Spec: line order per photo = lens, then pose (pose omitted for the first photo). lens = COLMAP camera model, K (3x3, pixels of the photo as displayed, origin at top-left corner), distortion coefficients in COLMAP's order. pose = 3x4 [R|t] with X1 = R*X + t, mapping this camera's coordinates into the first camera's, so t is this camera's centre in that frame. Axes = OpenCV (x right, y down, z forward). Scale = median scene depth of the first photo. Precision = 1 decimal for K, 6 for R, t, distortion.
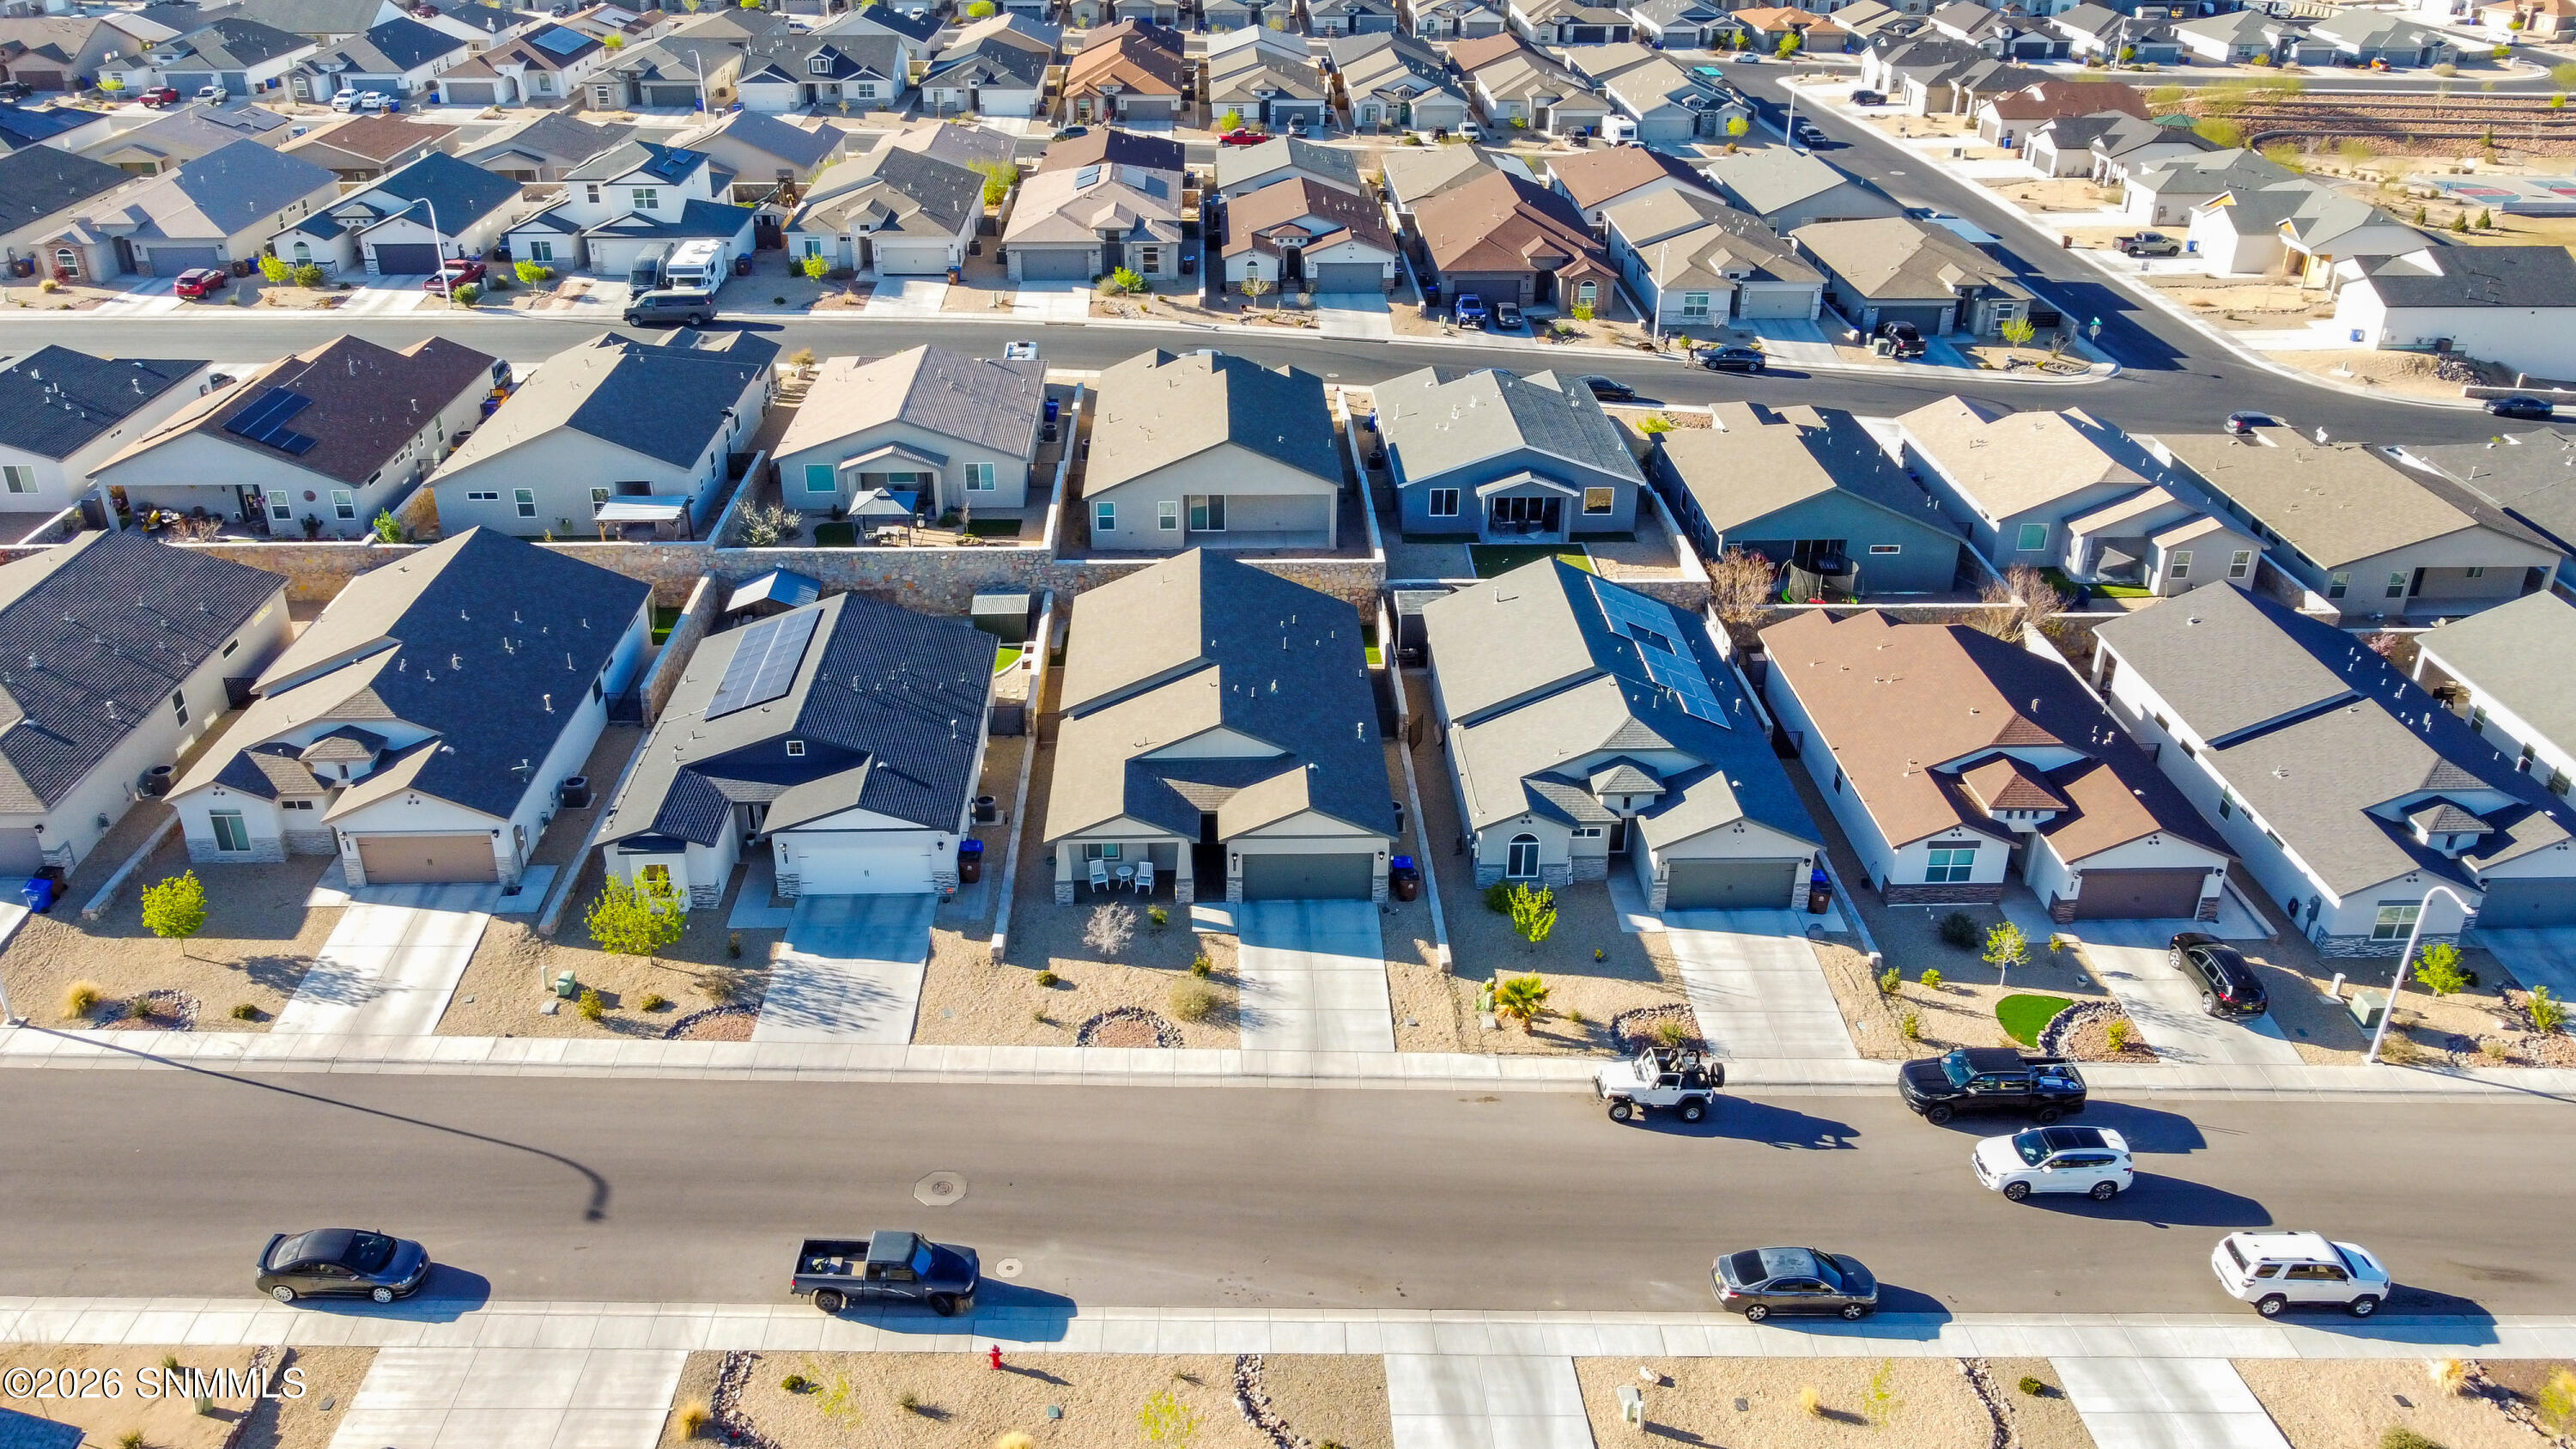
lens RADIAL K [[1970.1, 0, 1285.0], [0, 1970.1, 719.4], [0, 0, 1]] dist [-0.013663, 0.004186]
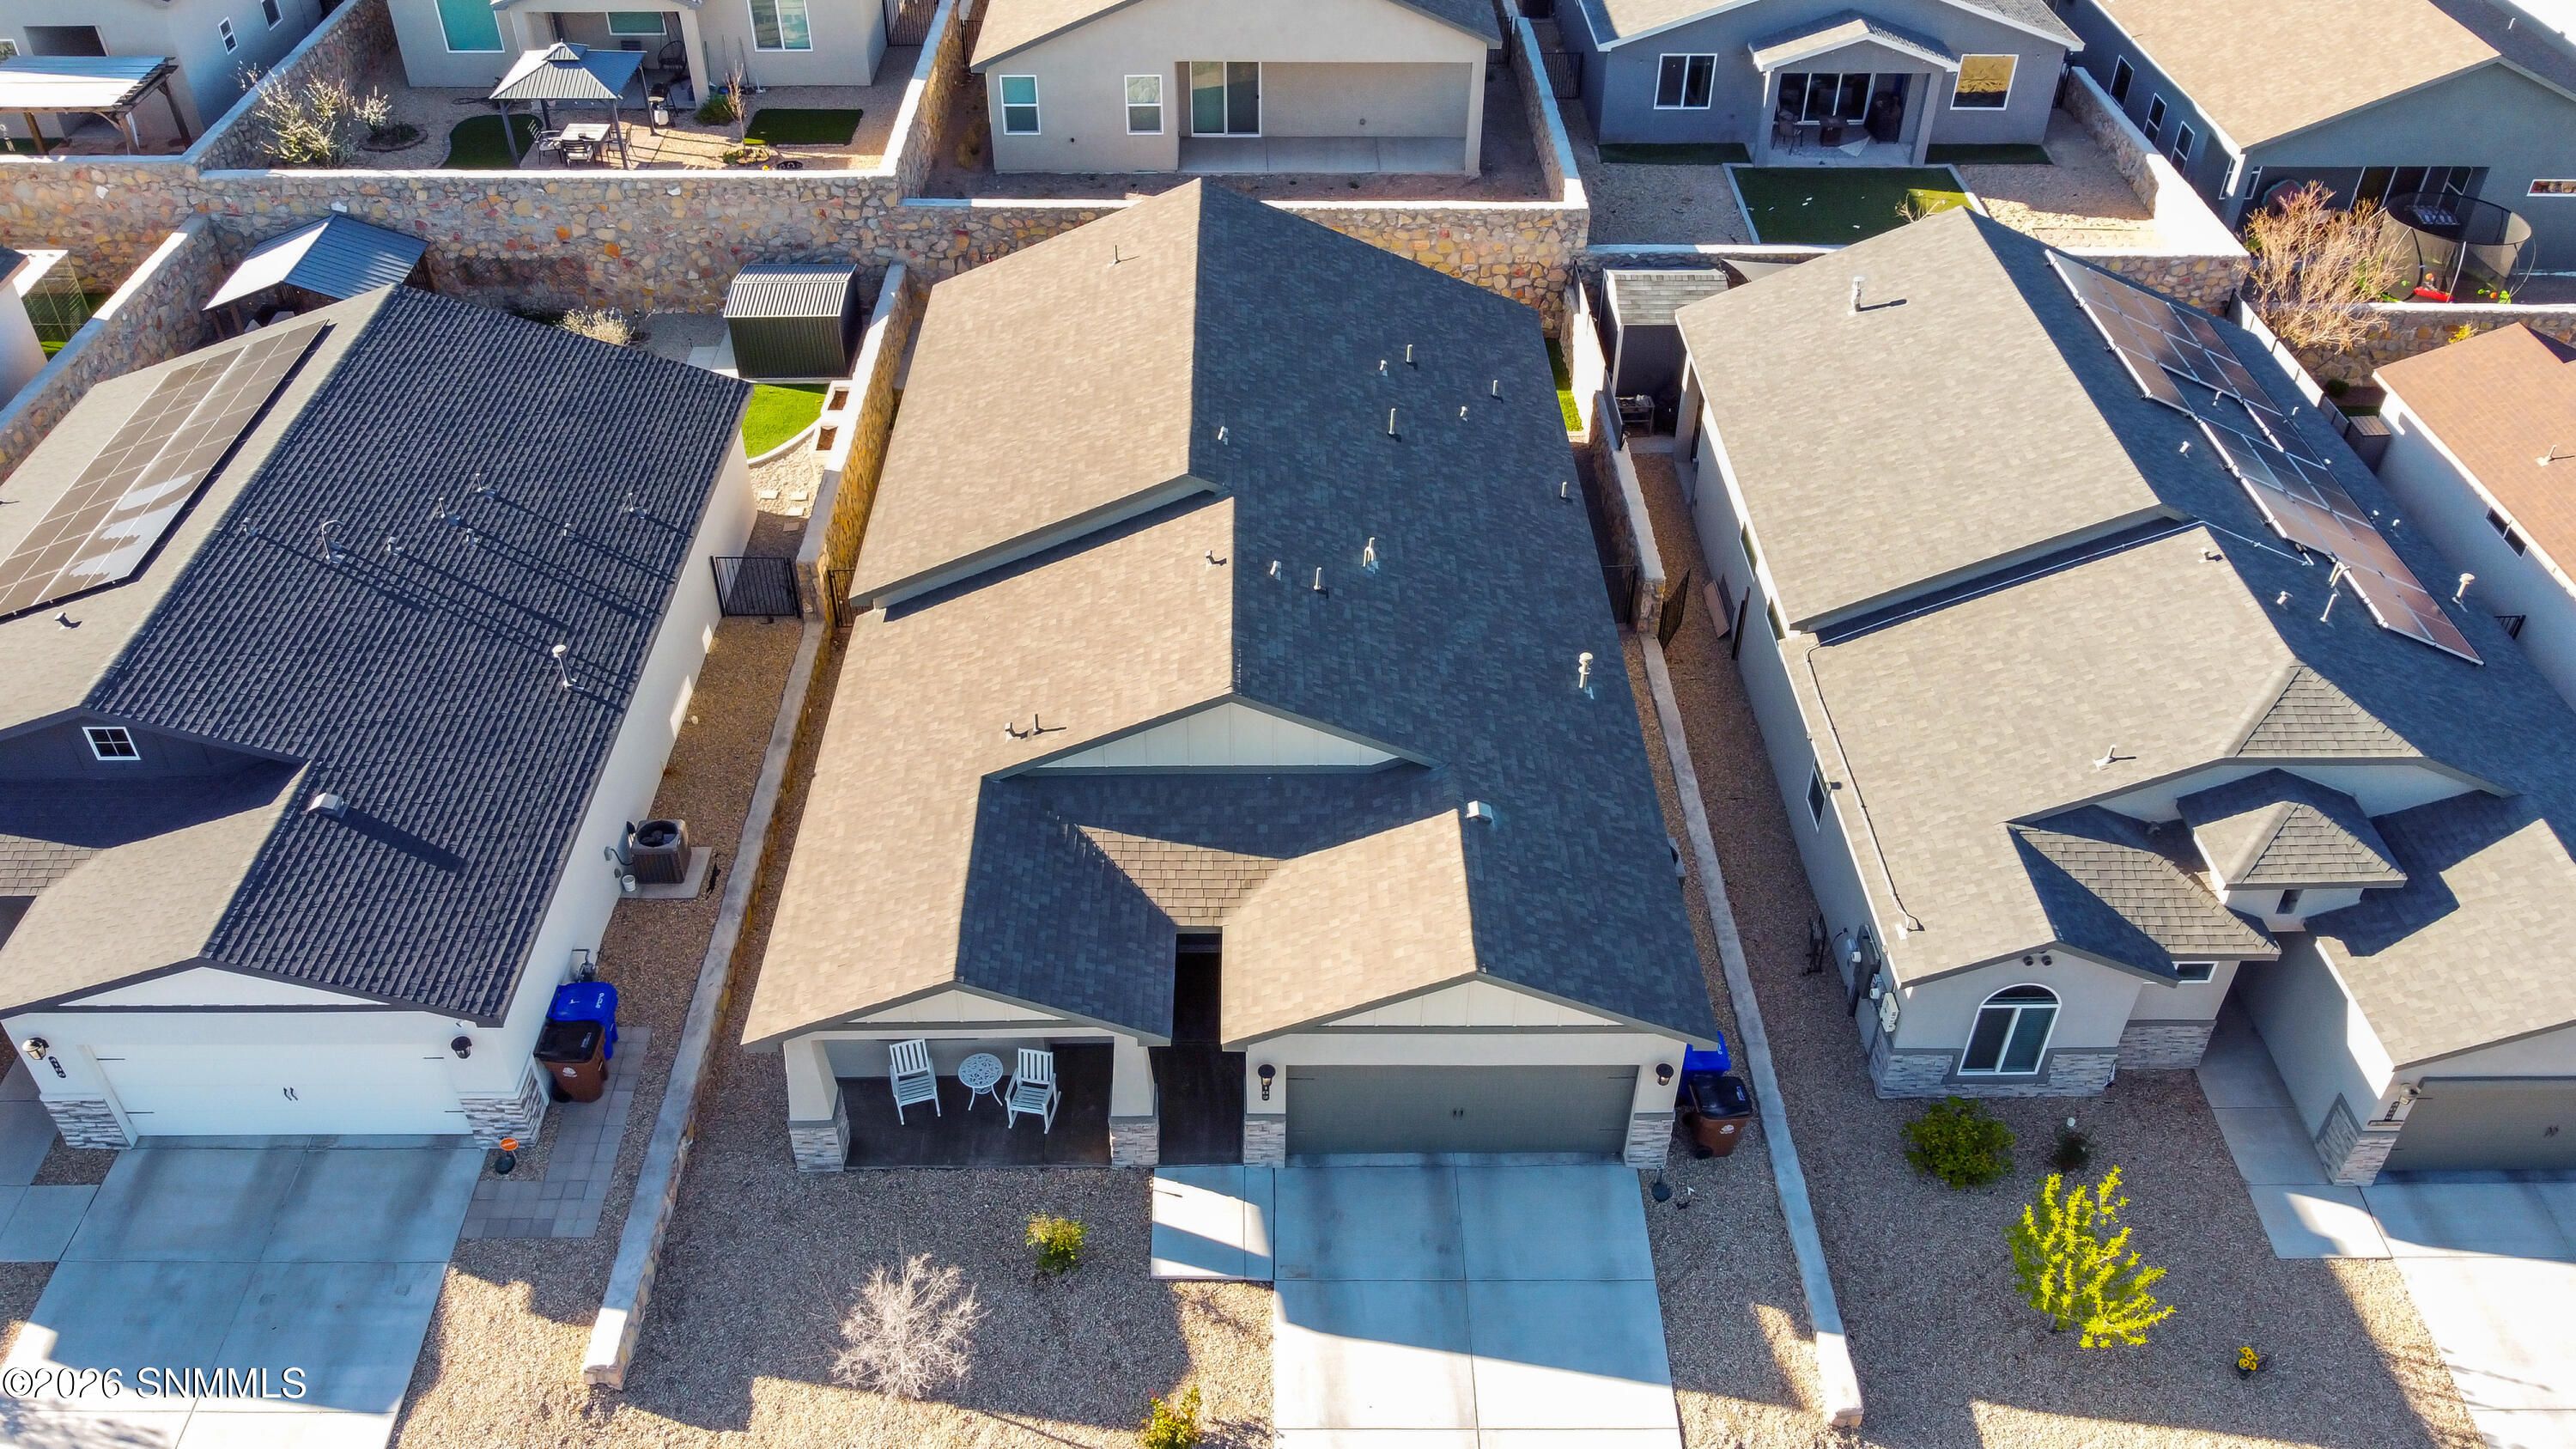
lens RADIAL K [[1983.6, 0, 1284.3], [0, 1983.6, 718.0], [0, 0, 1]] dist [-0.016363, 0.008469]
pose [[0.999675, 0.014577, -0.020914, -0.014822], [-0.010120, 0.979897, 0.199245, -0.067567], [0.023398, -0.198969, 0.979727, 0.627050]]
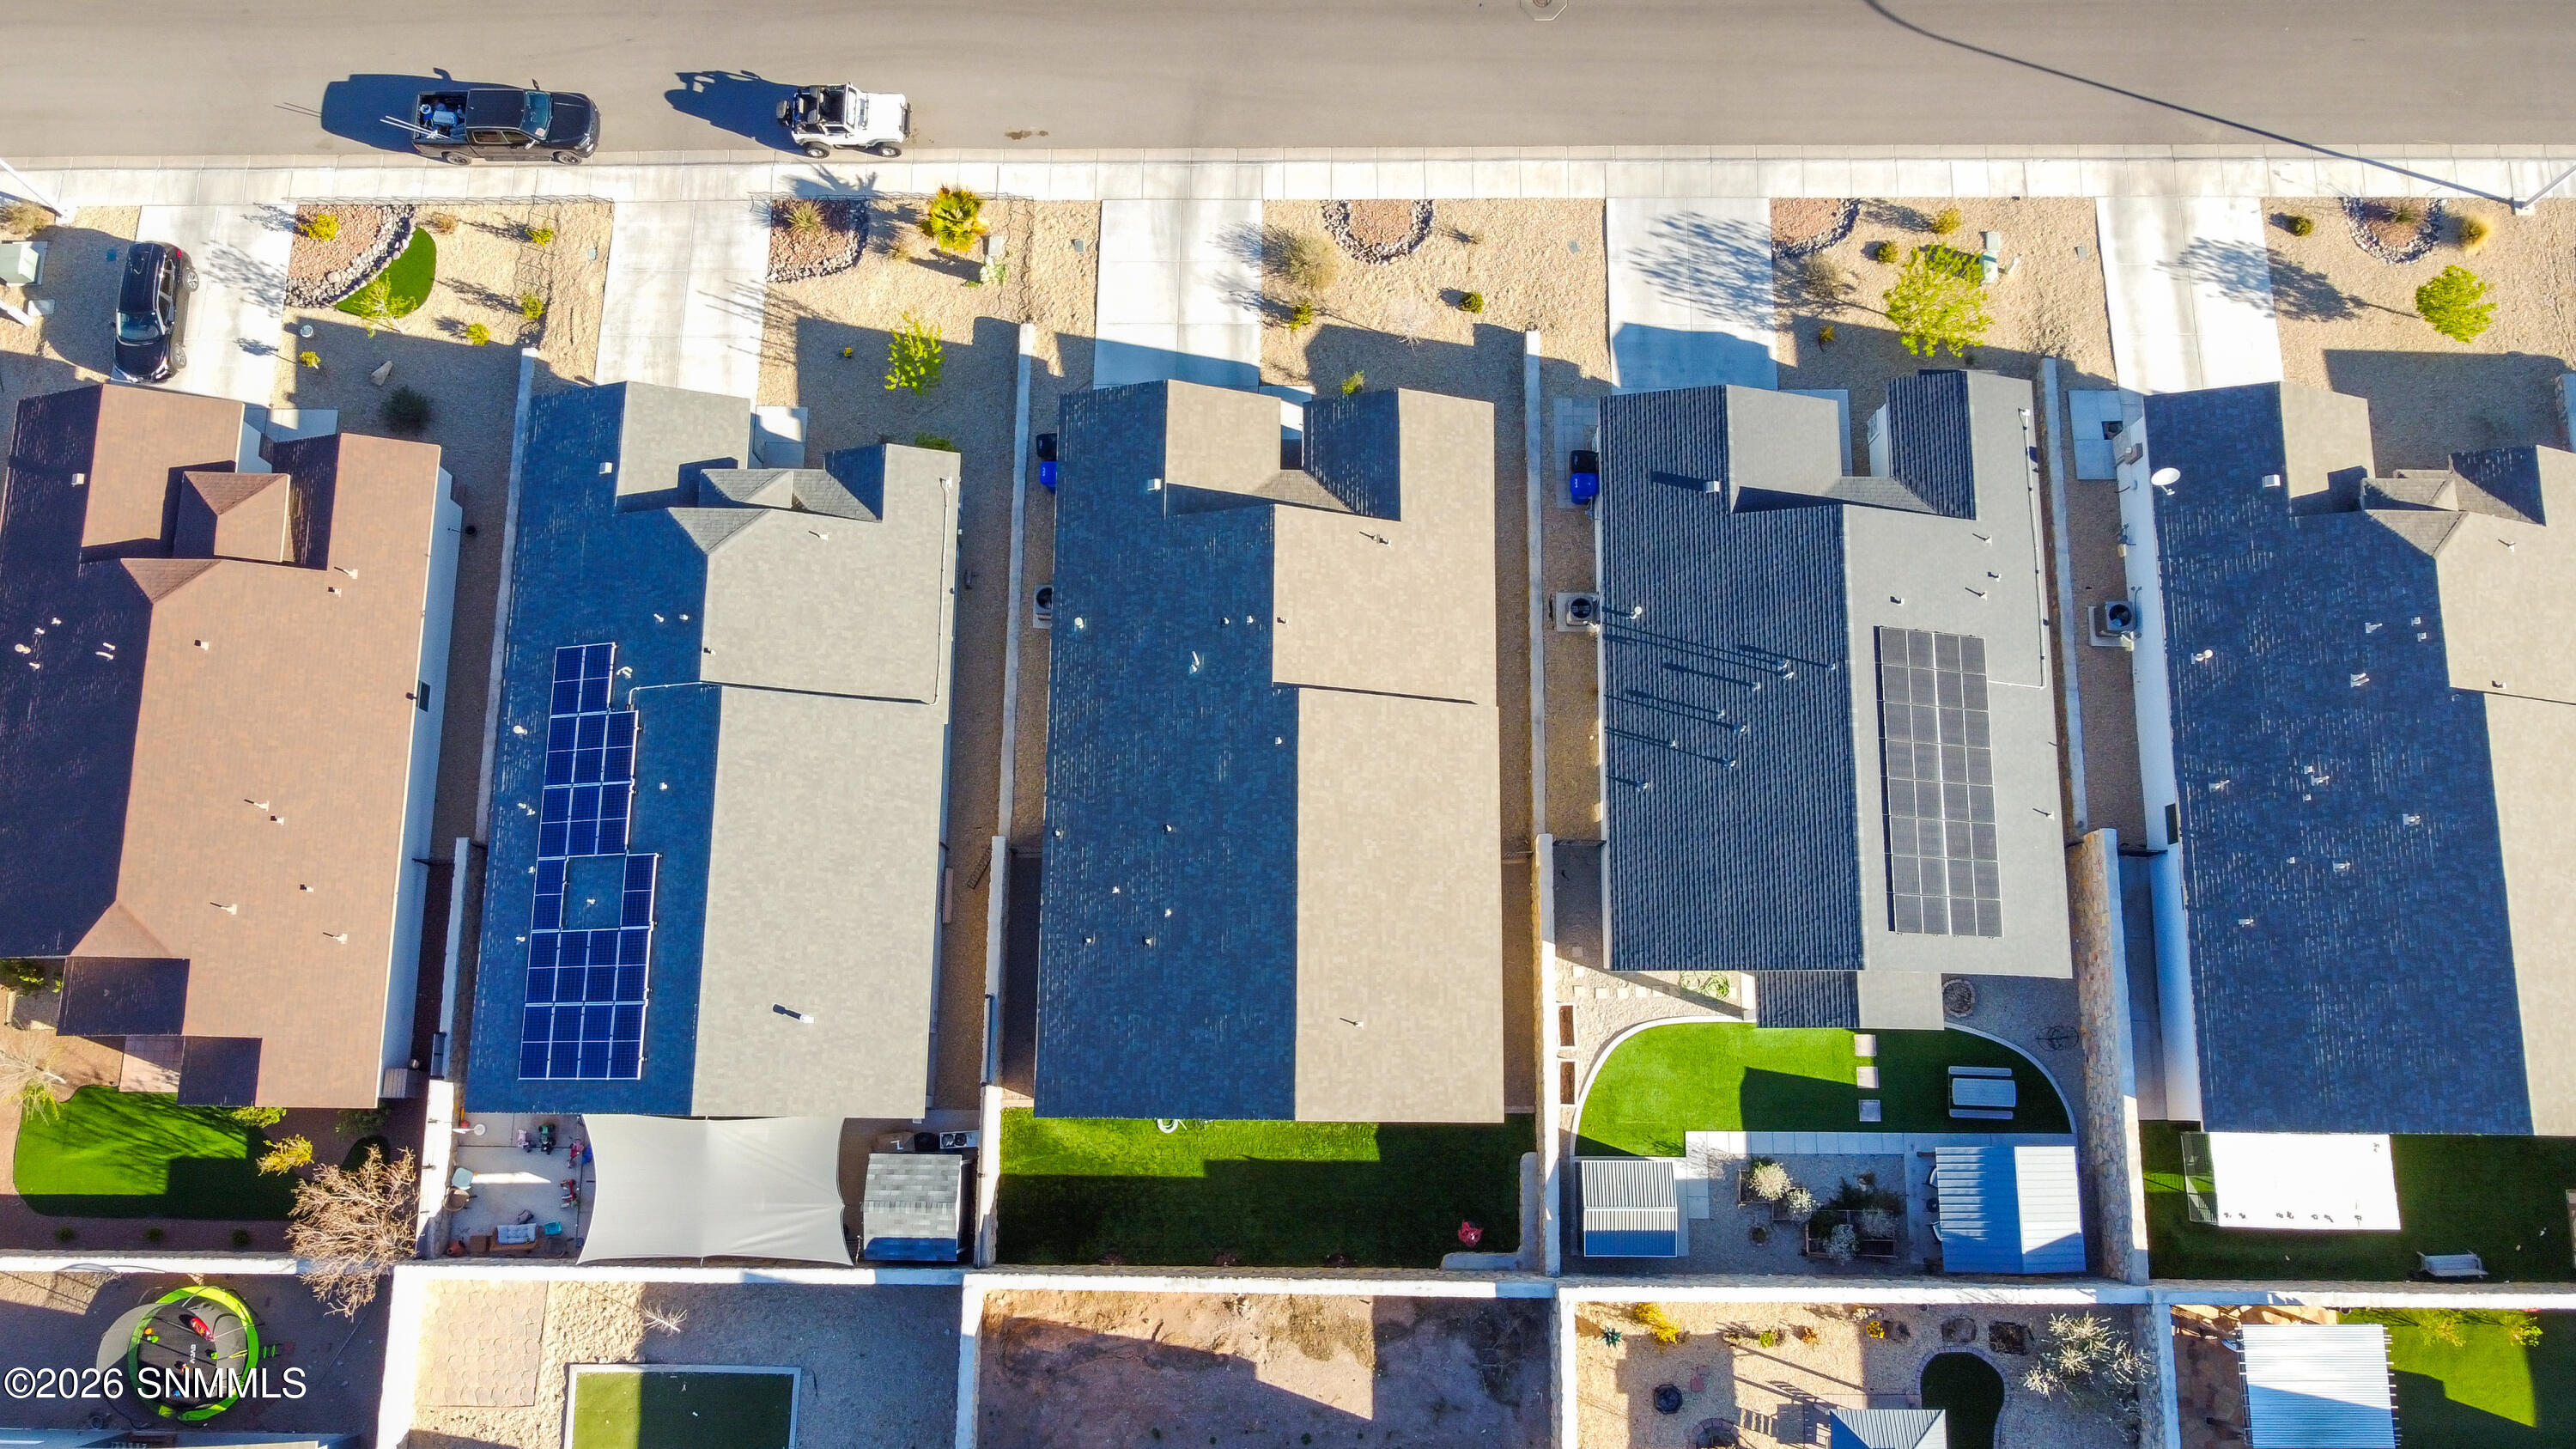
lens RADIAL K [[1970.1, 0, 1285.0], [0, 1970.1, 719.4], [0, 0, 1]] dist [-0.013663, 0.004186]
pose [[-0.998524, -0.053779, -0.007647, -0.034912], [0.006940, -0.265929, 0.963968, -0.731150], [-0.053875, 0.962491, 0.265909, 0.873123]]
